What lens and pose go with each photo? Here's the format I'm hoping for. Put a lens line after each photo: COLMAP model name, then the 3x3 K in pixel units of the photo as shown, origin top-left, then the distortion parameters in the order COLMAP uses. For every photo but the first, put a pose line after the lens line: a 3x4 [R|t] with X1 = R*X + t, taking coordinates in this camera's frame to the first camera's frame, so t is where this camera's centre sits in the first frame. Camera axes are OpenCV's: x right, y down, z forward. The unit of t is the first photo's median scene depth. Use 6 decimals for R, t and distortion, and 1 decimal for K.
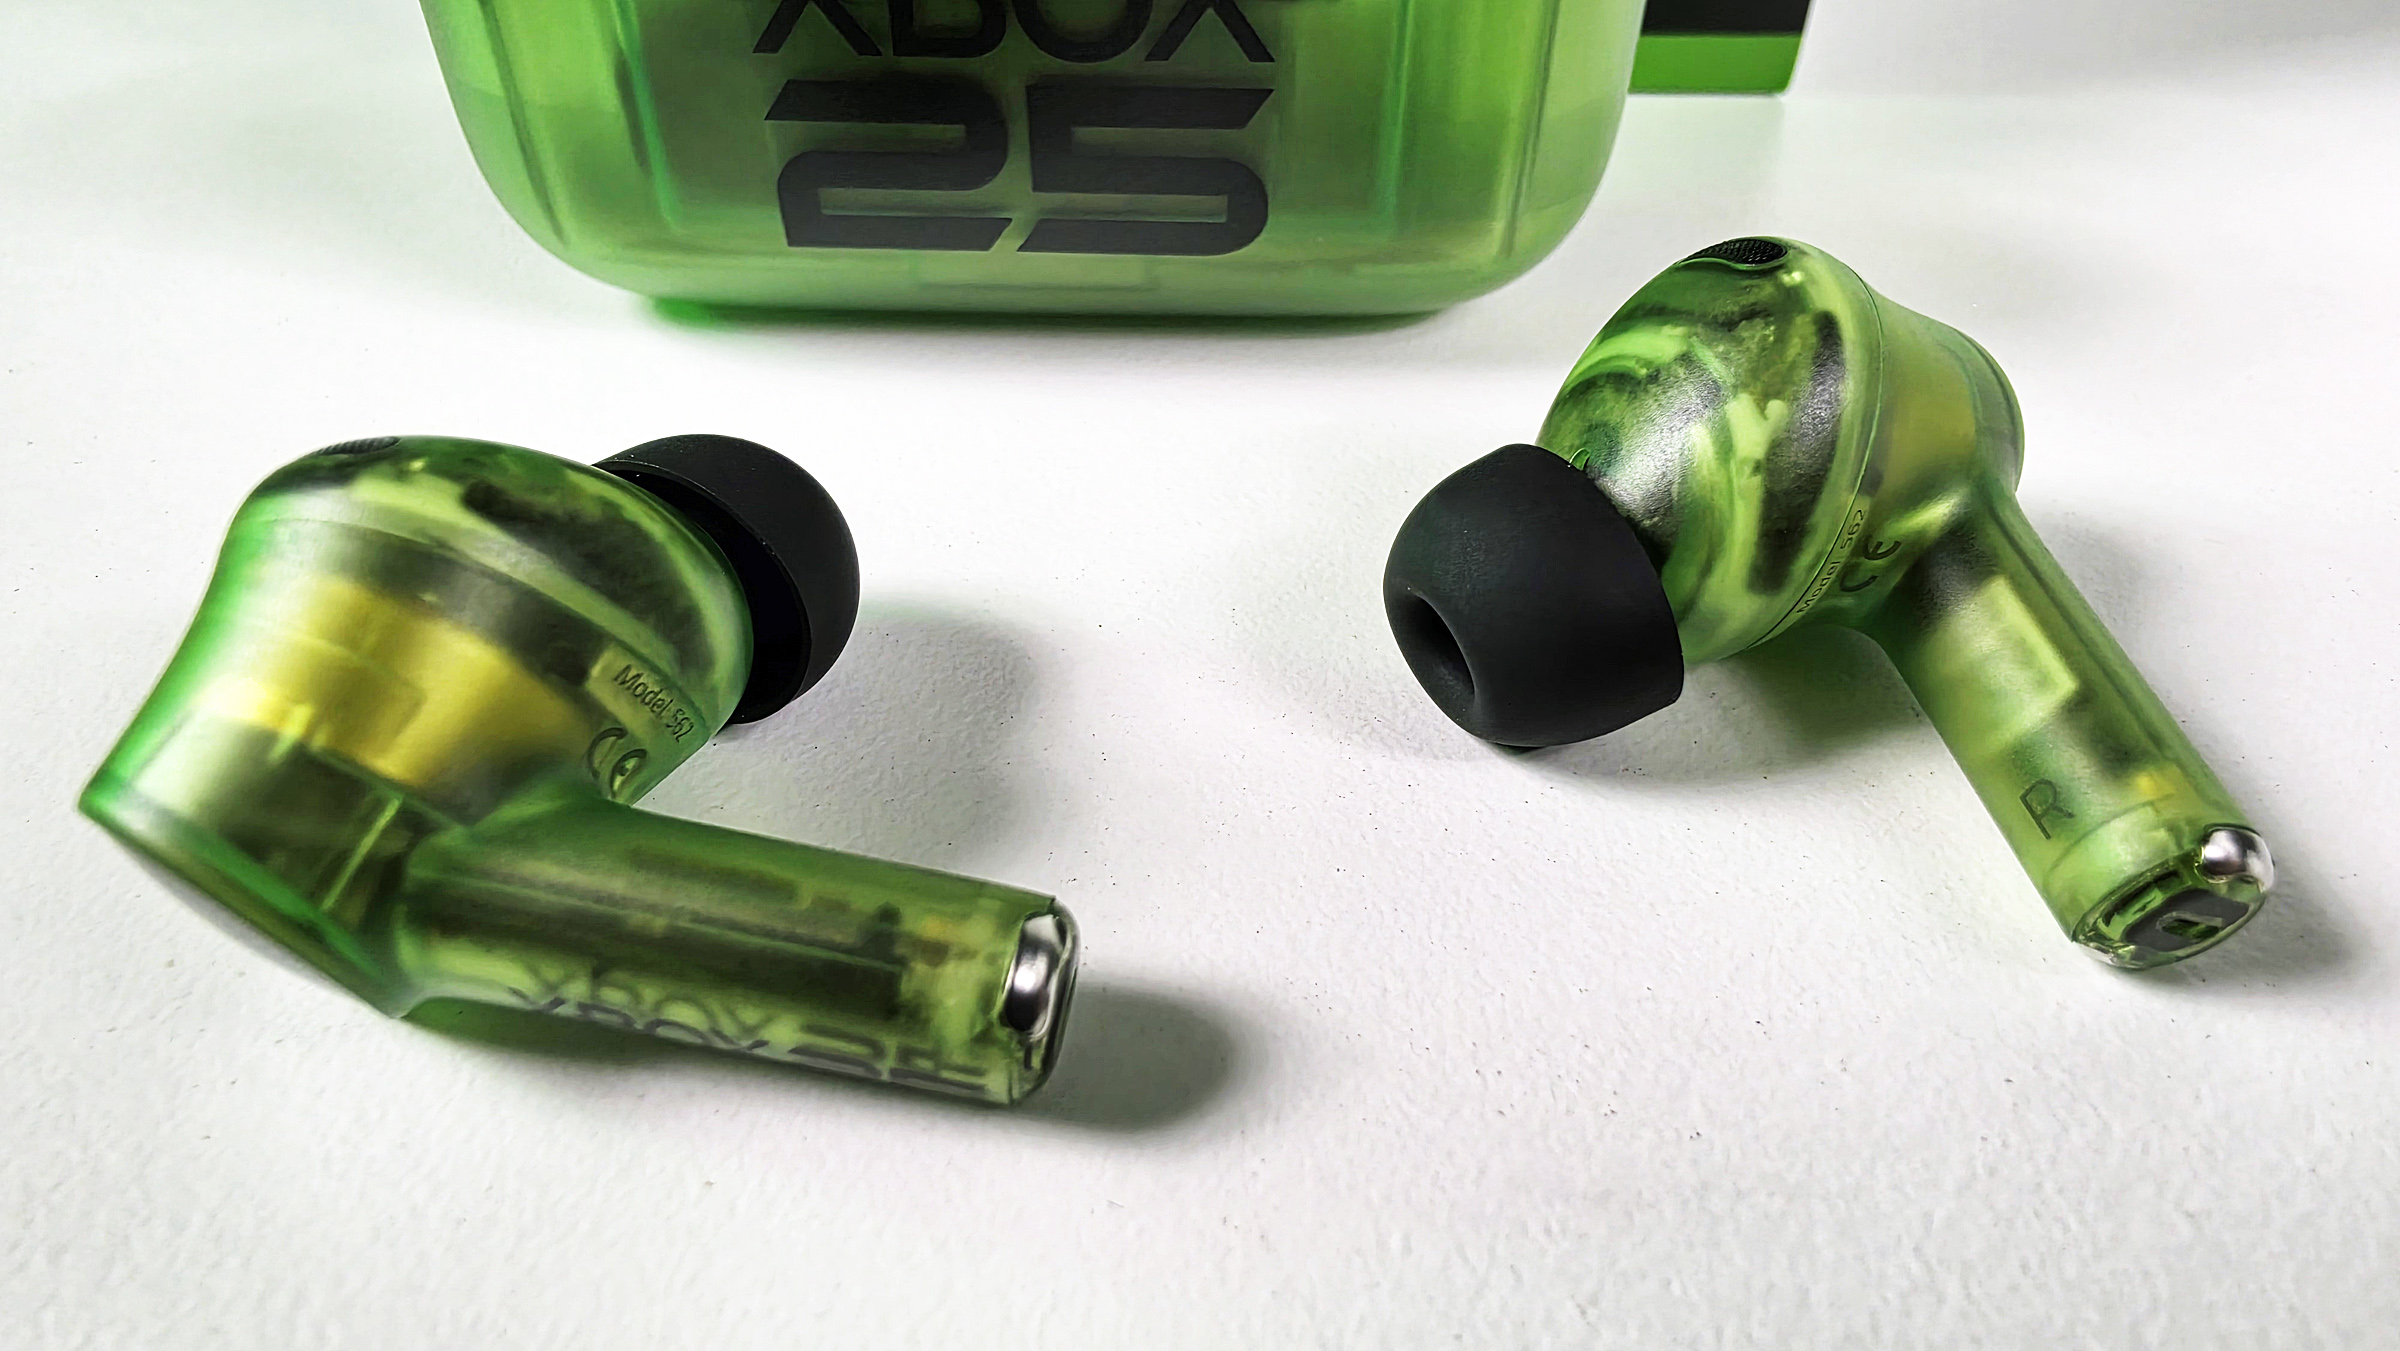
lens RADIAL K [[1619.3, 0, 1195.8], [0, 1619.3, 677.3], [0, 0, 1]] dist [0.022662, 0.001068]
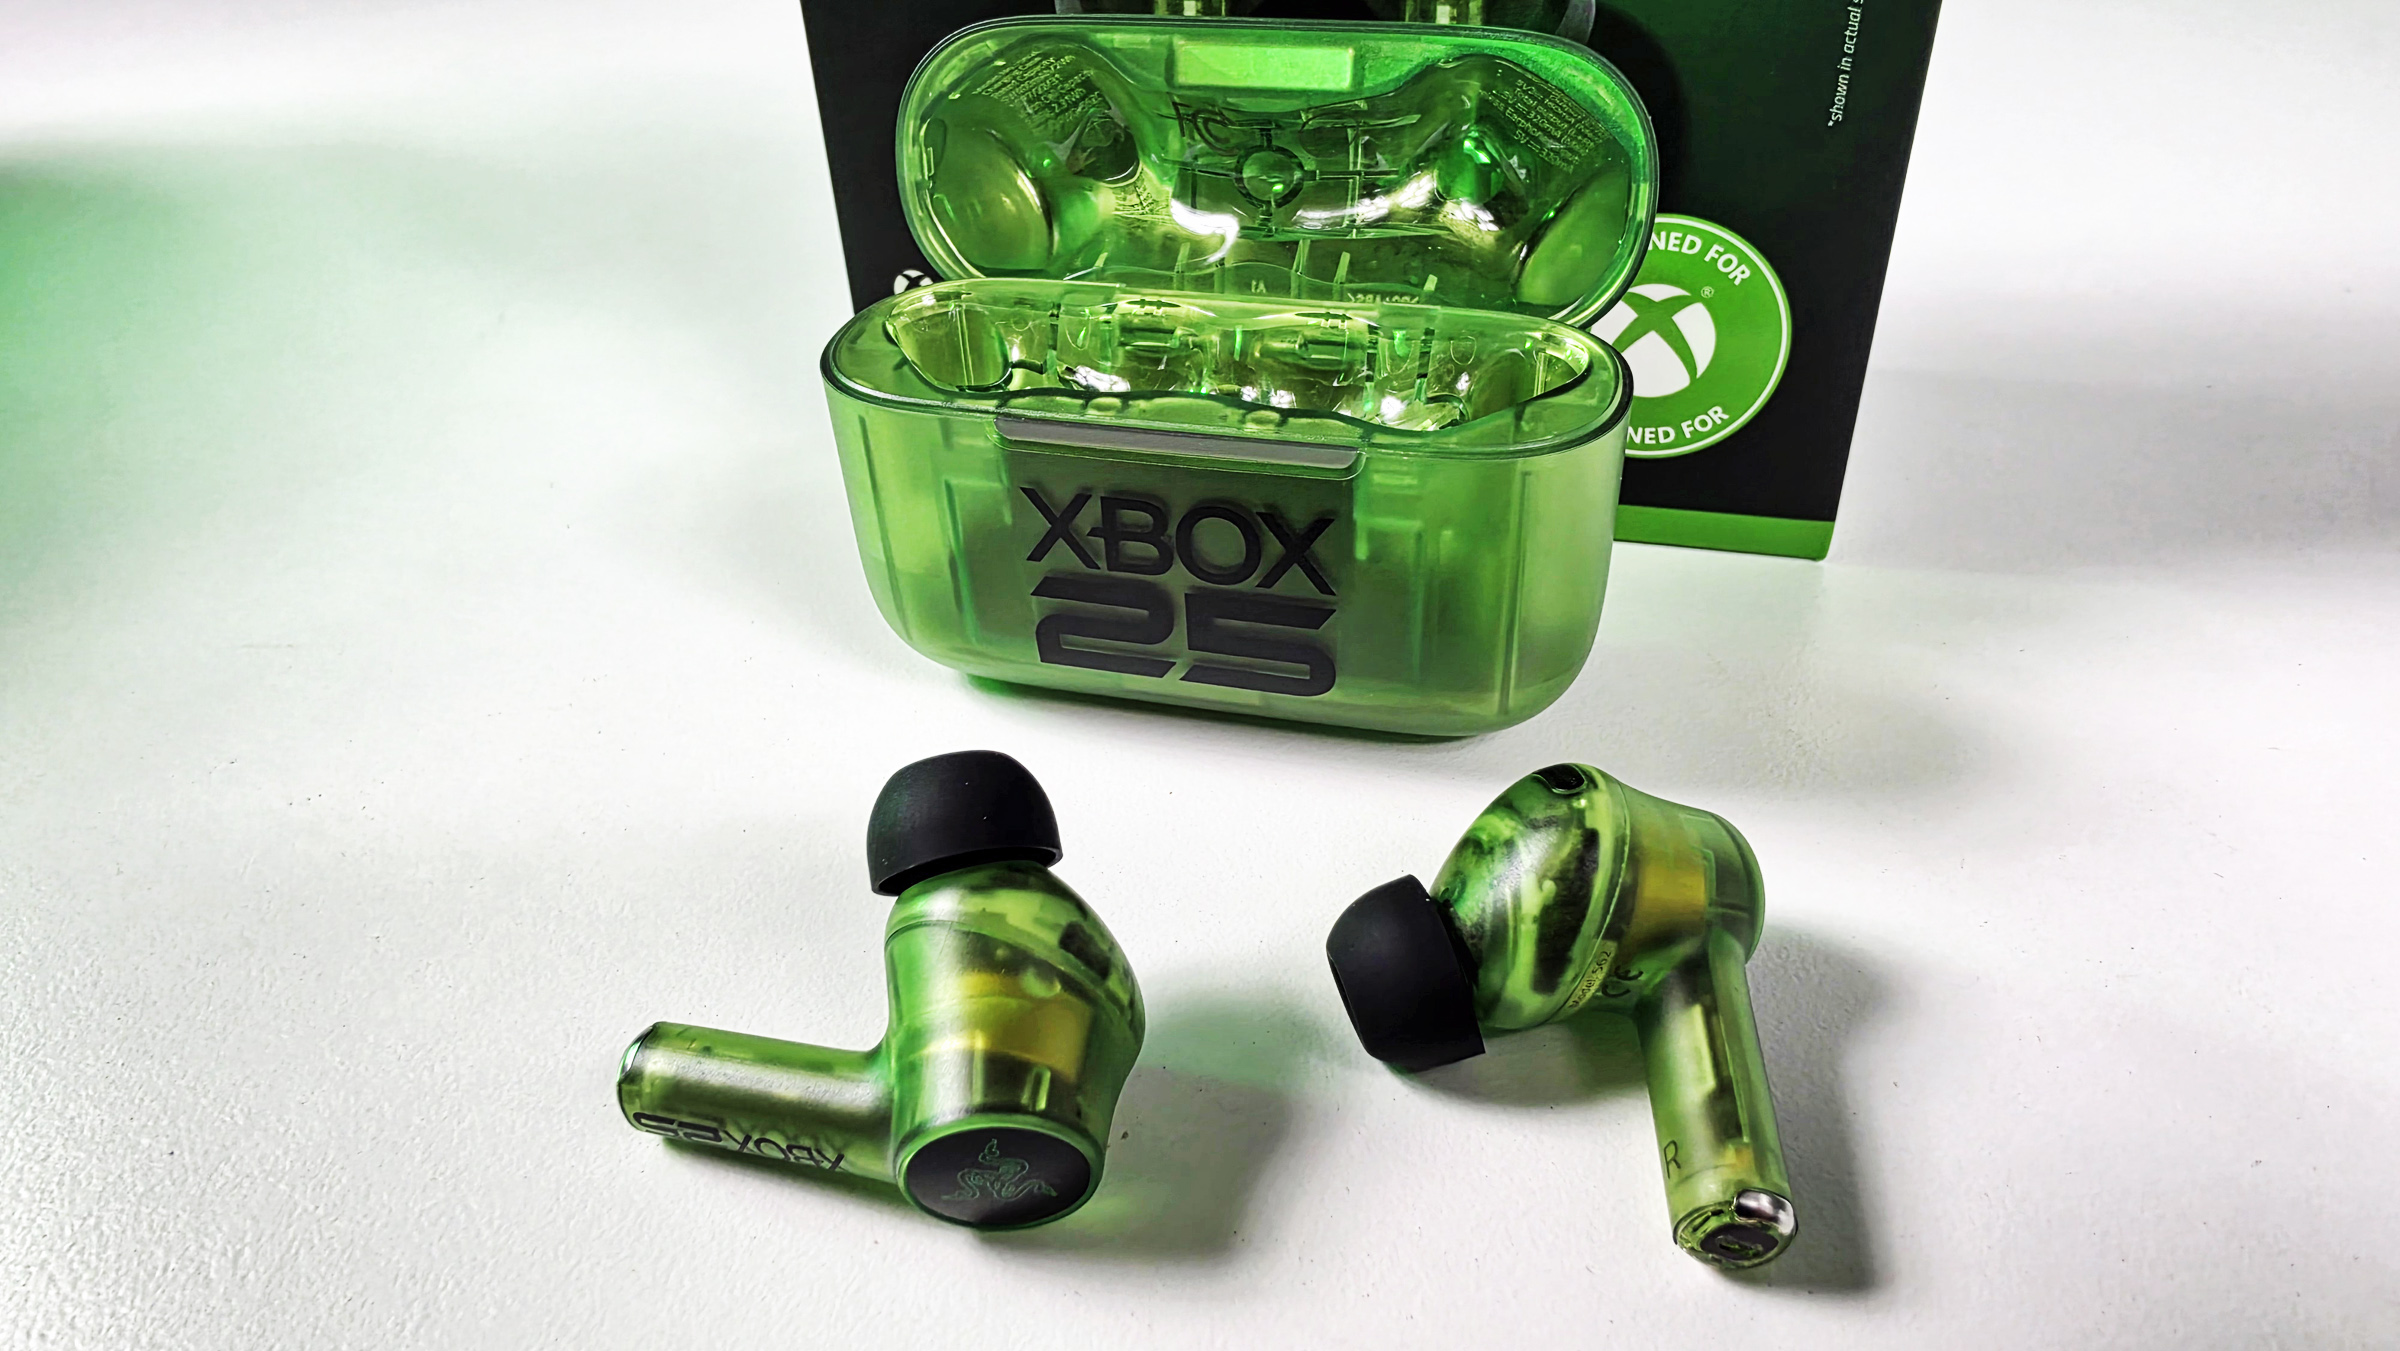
lens RADIAL K [[1619.3, 0, 1205.1], [0, 1619.3, 677.4], [0, 0, 1]] dist [0.022662, 0.001068]
pose [[0.969572, 0.102851, -0.222151, 0.338674], [-0.124582, 0.988467, -0.086096, -0.177089], [0.210734, 0.111153, 0.971204, -0.659207]]
